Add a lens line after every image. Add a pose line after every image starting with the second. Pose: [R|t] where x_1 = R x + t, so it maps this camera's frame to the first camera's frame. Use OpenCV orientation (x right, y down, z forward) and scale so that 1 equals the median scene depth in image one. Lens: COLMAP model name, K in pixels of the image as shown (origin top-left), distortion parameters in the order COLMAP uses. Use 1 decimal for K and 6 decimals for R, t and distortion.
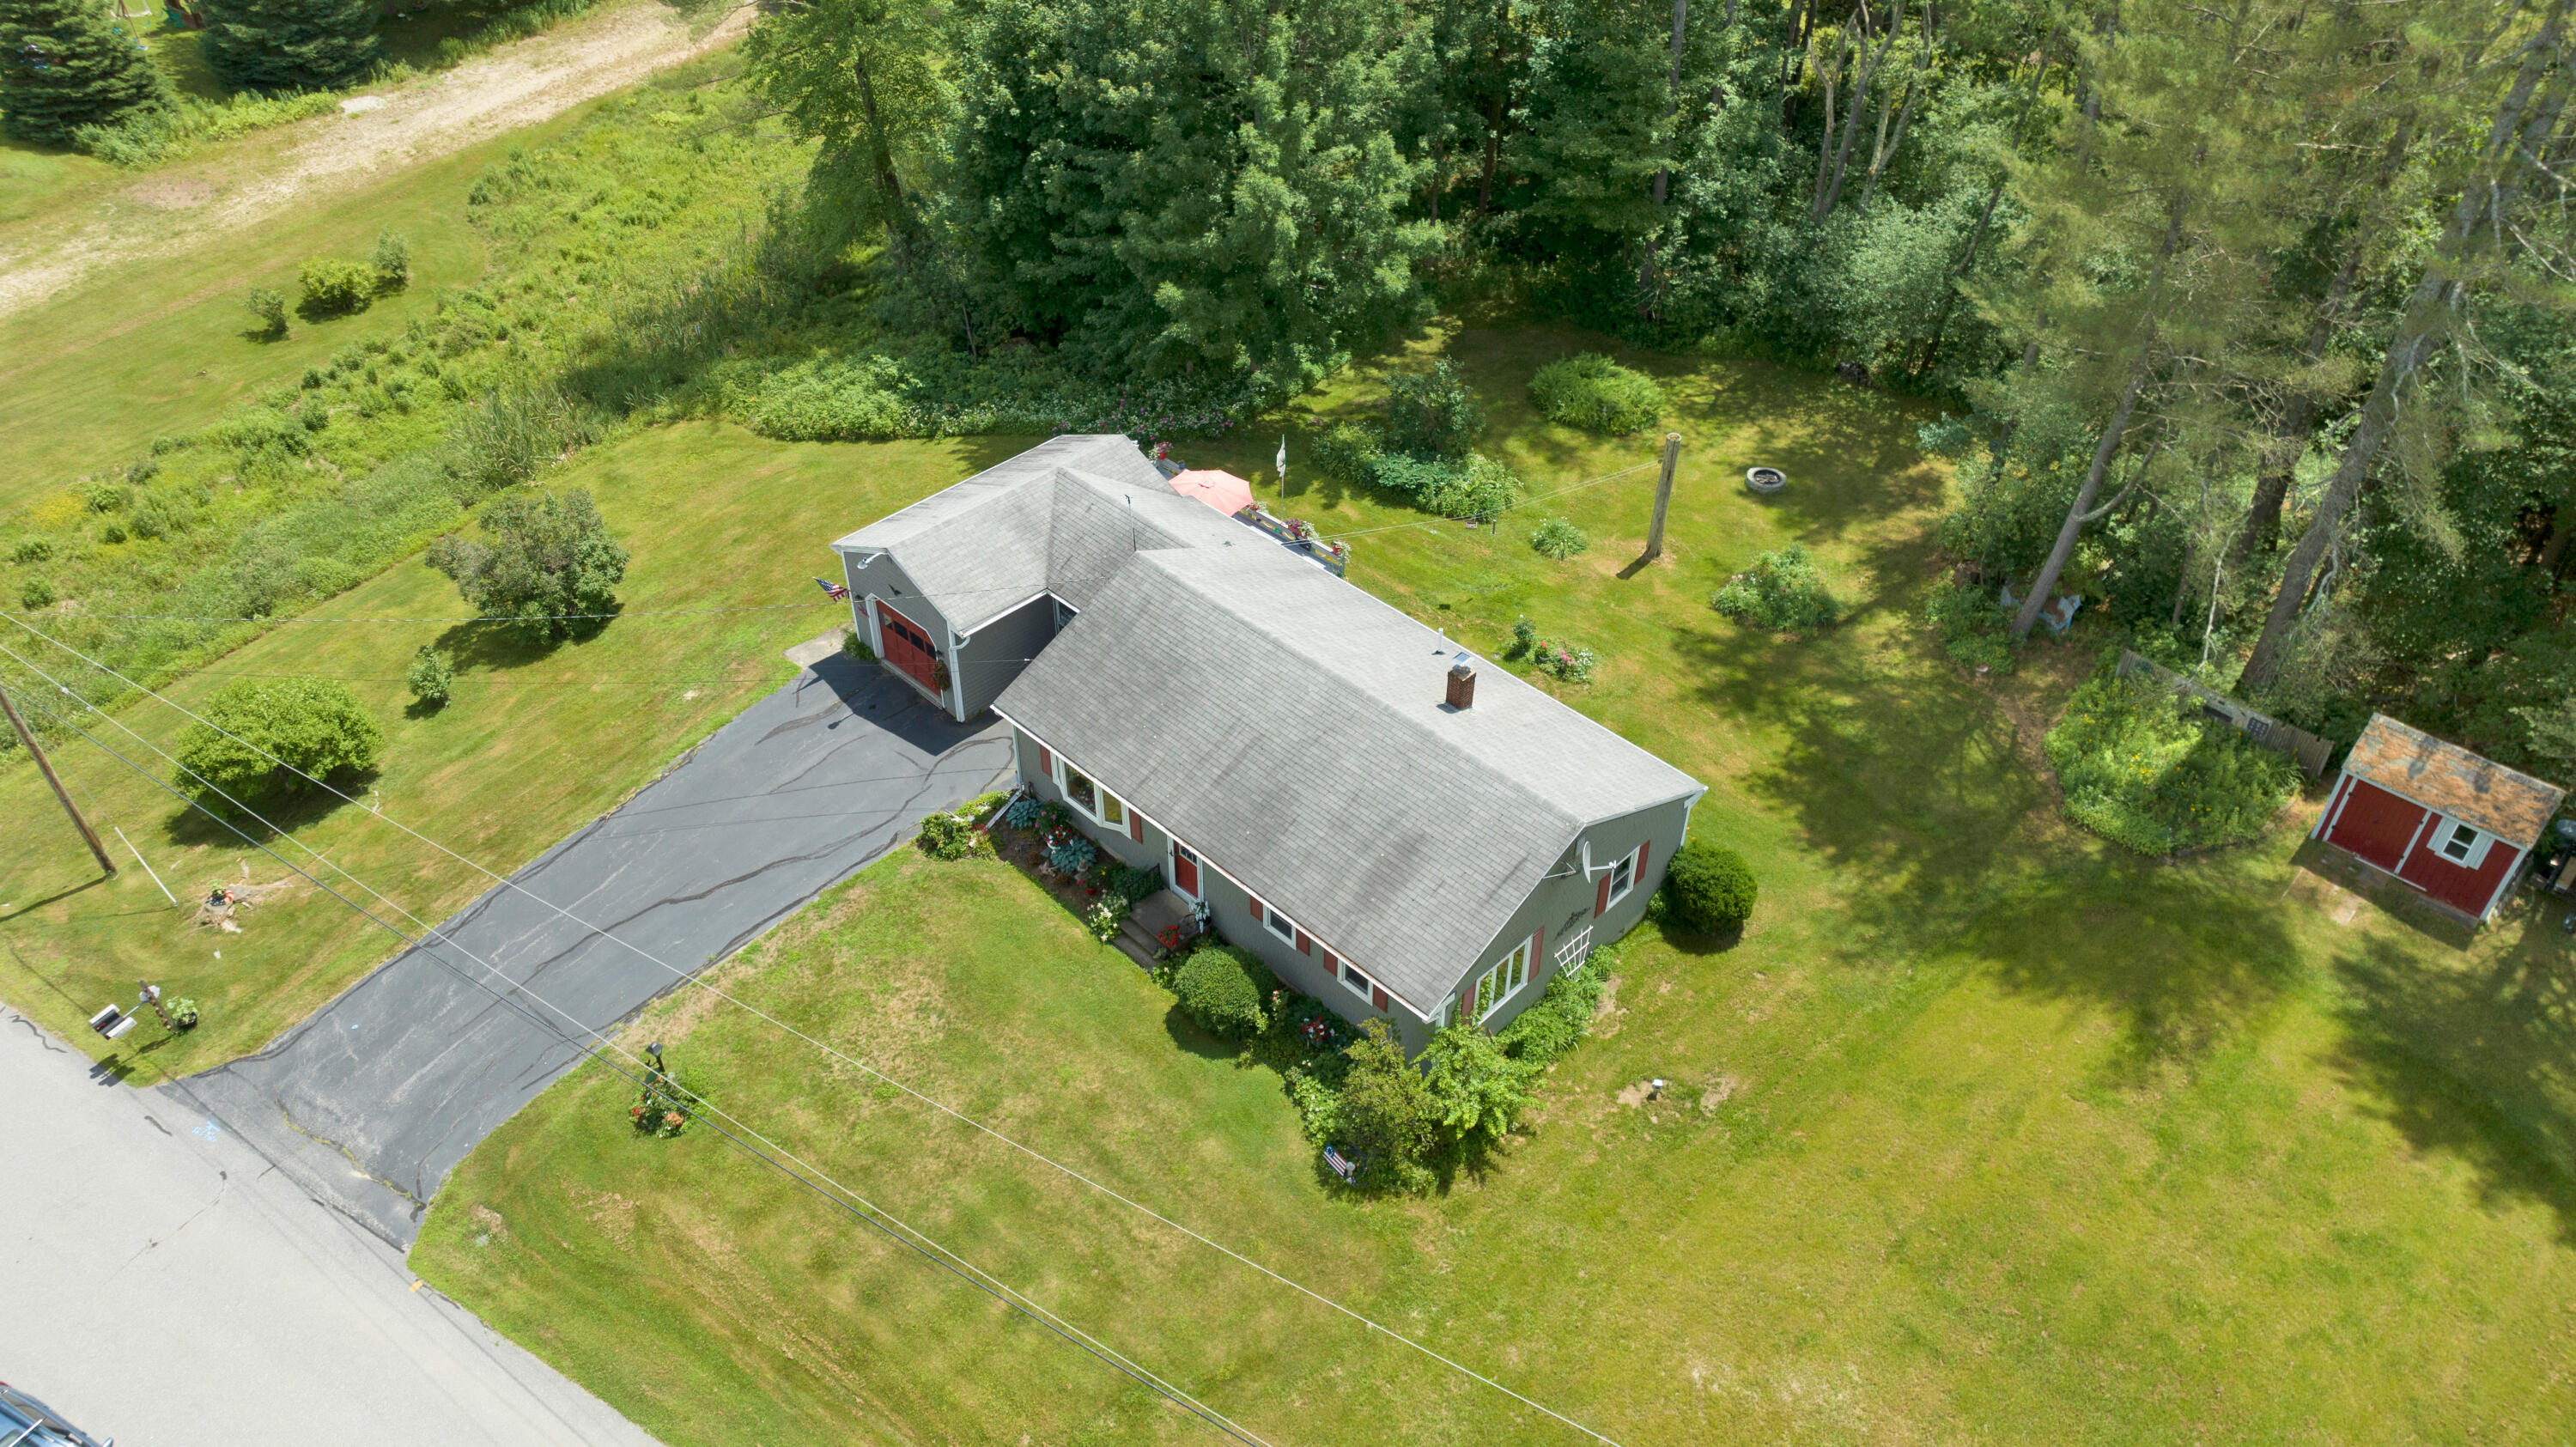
lens RADIAL K [[1802.8, 0, 1288.5], [0, 1802.8, 732.7], [0, 0, 1]] dist [-0.020474, 0.026385]
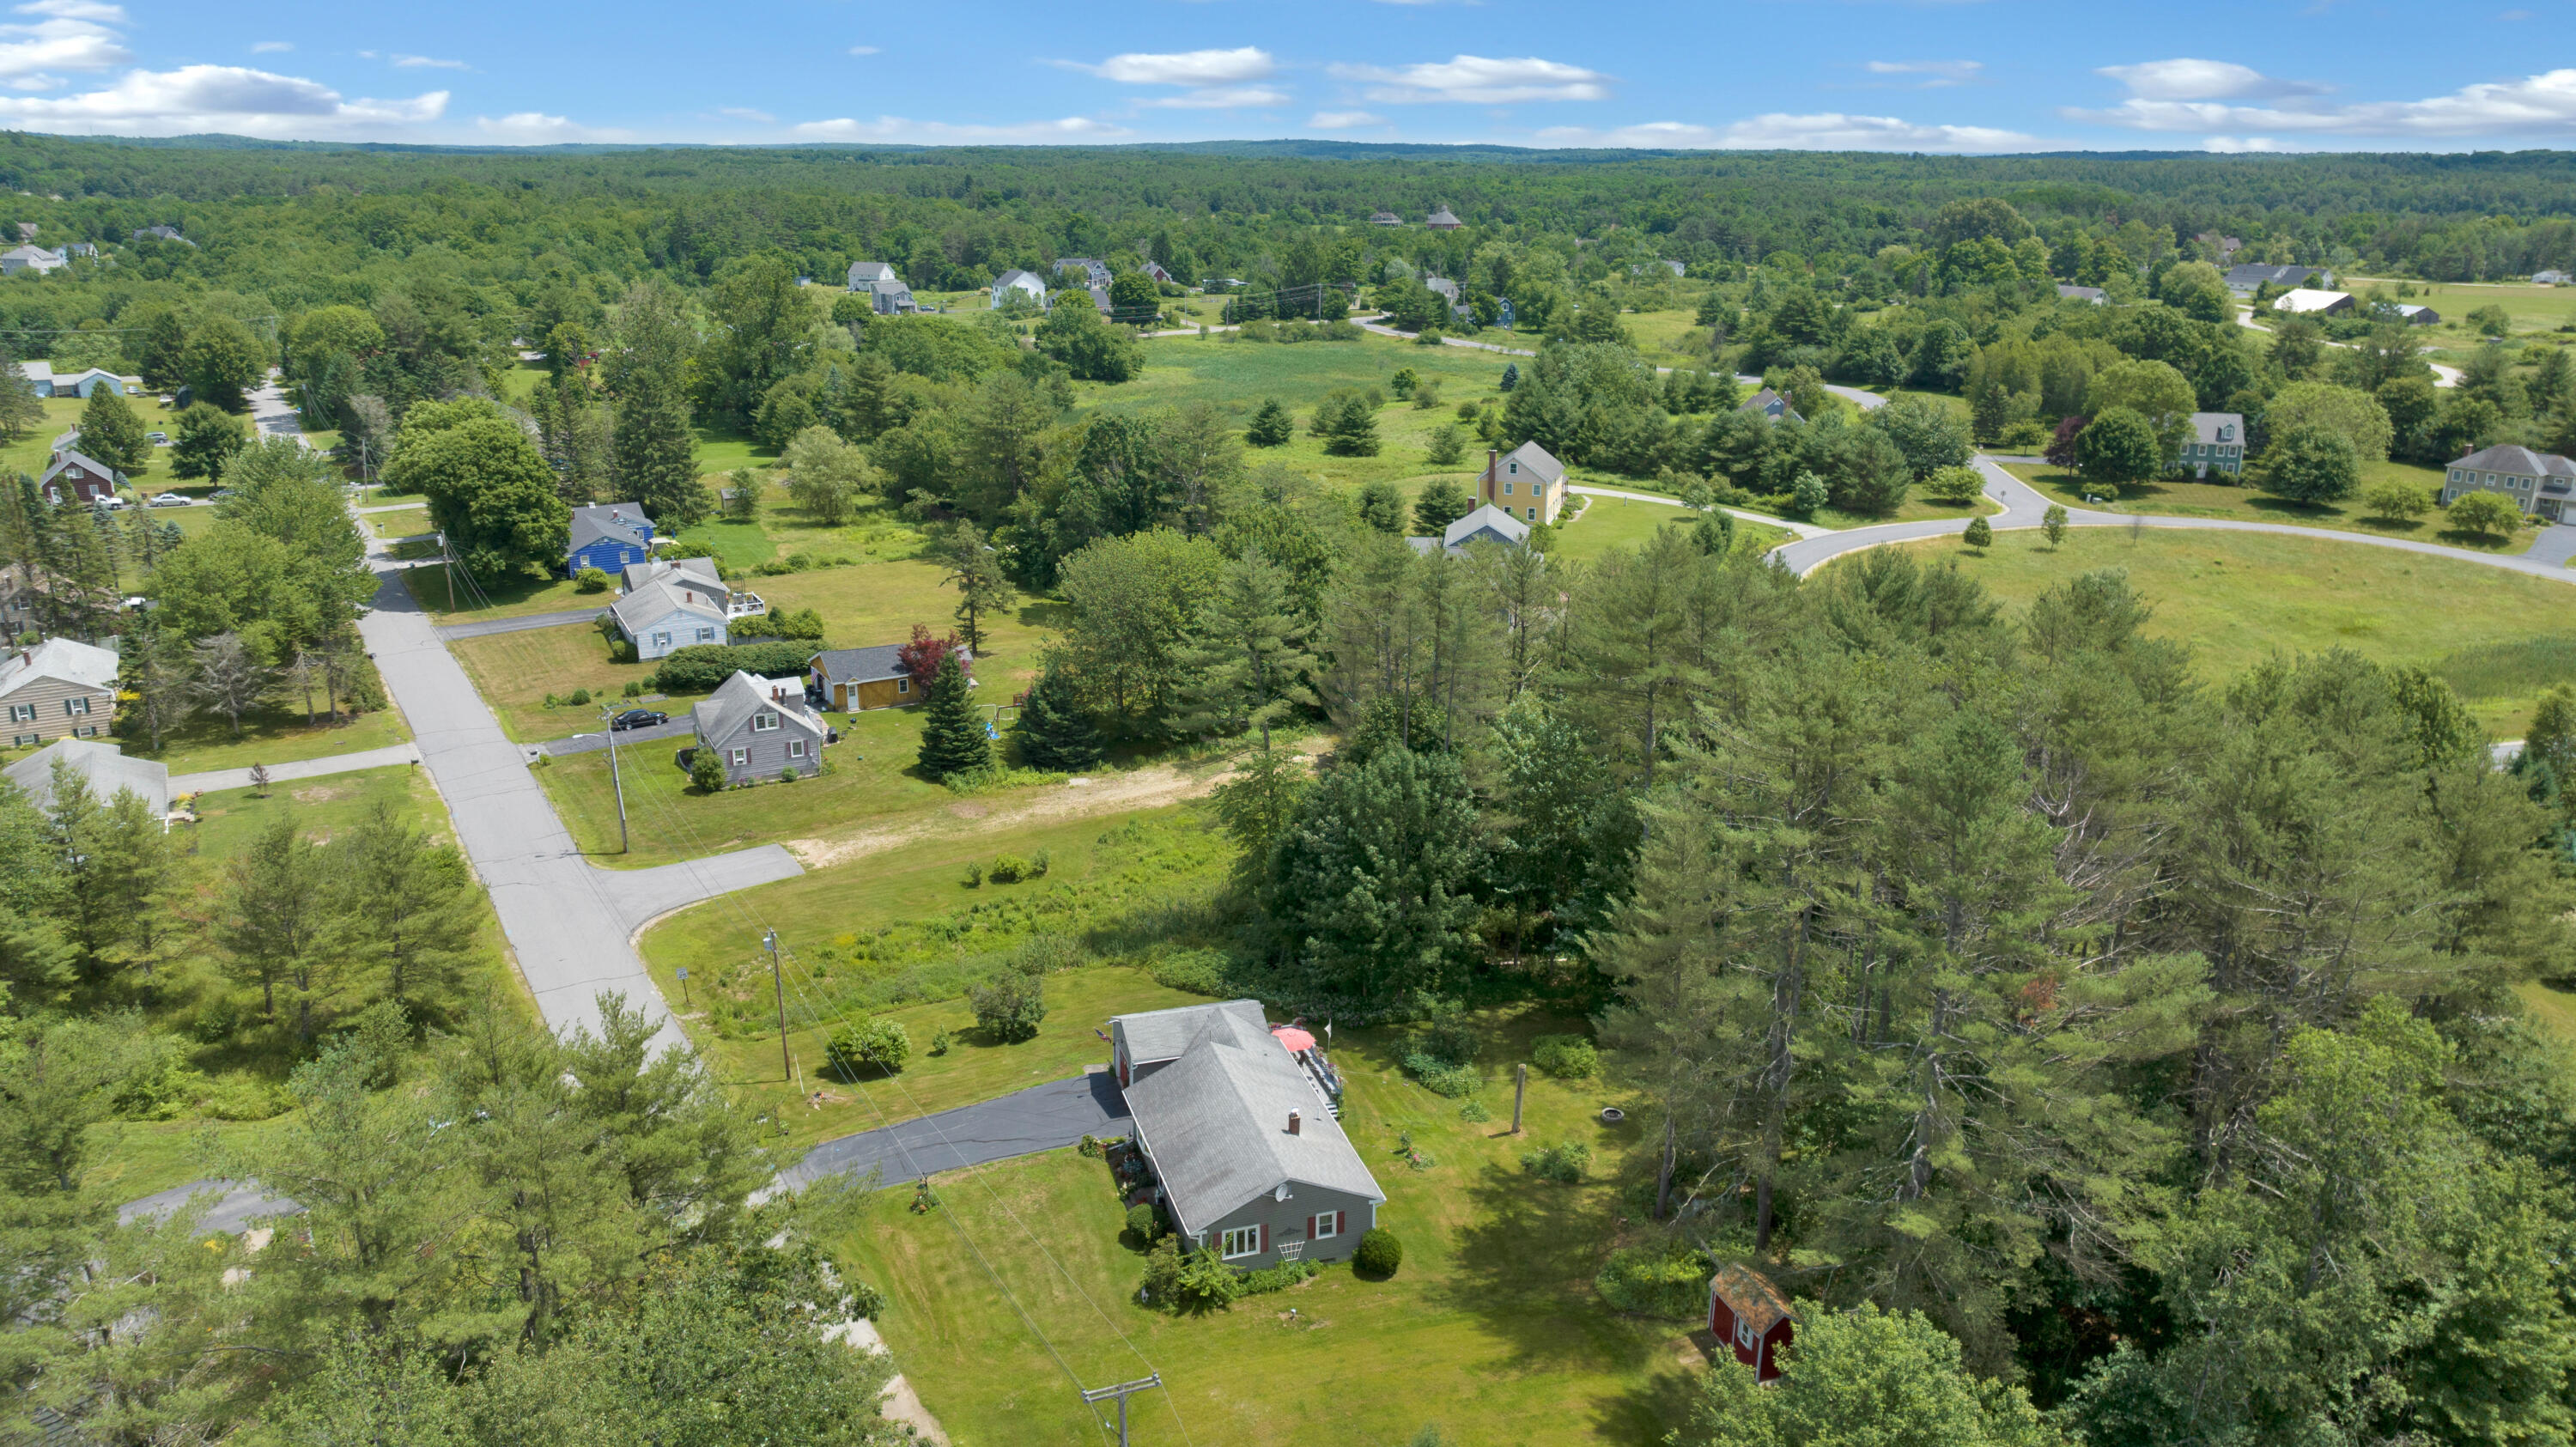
lens RADIAL K [[1802.8, 0, 1297.4], [0, 1802.8, 720.7], [0, 0, 1]] dist [-0.020474, 0.026385]
pose [[0.888892, 0.142989, -0.435230, 0.840542], [-0.299148, 0.900695, -0.315055, 0.189482], [0.346960, 0.410248, 0.843395, -0.888393]]
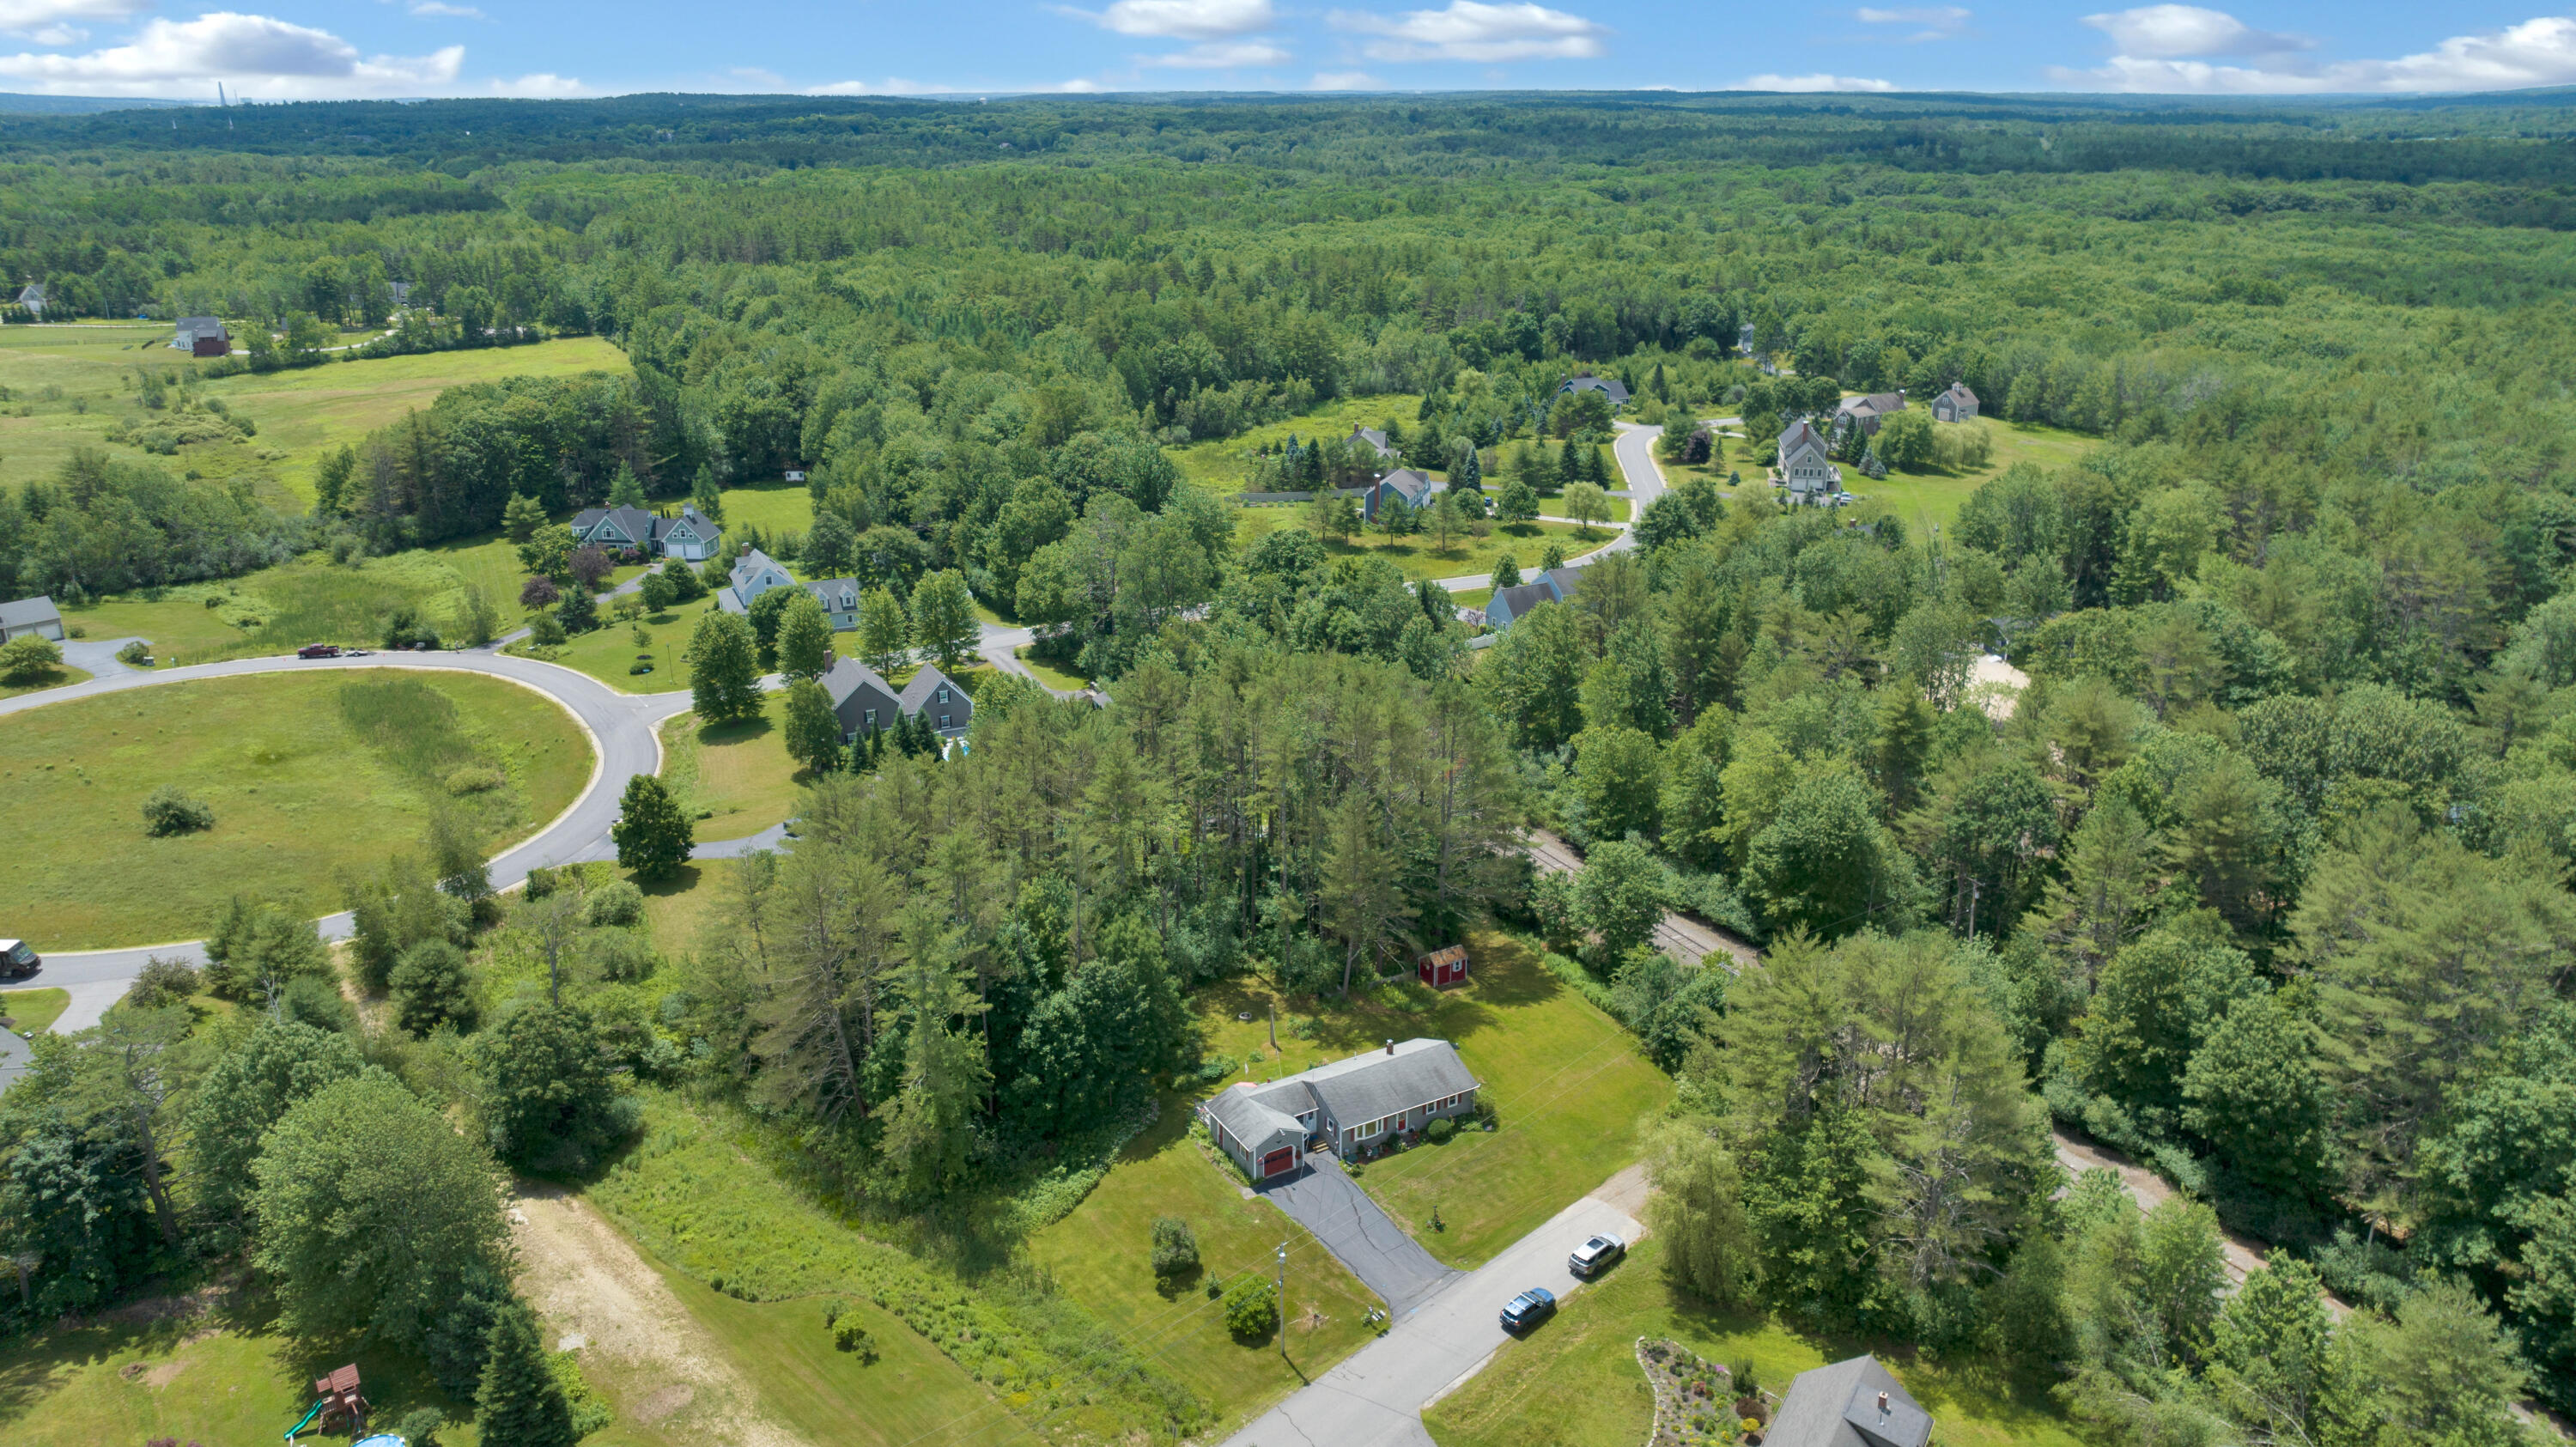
lens RADIAL K [[1802.8, 0, 1267.3], [0, 1802.8, 726.3], [0, 0, 1]] dist [-0.020474, 0.026385]
pose [[0.272146, -0.326271, 0.905253, -2.840180], [0.626946, 0.773798, 0.090413, -0.939961], [-0.729983, 0.542940, 0.415141, -0.703004]]
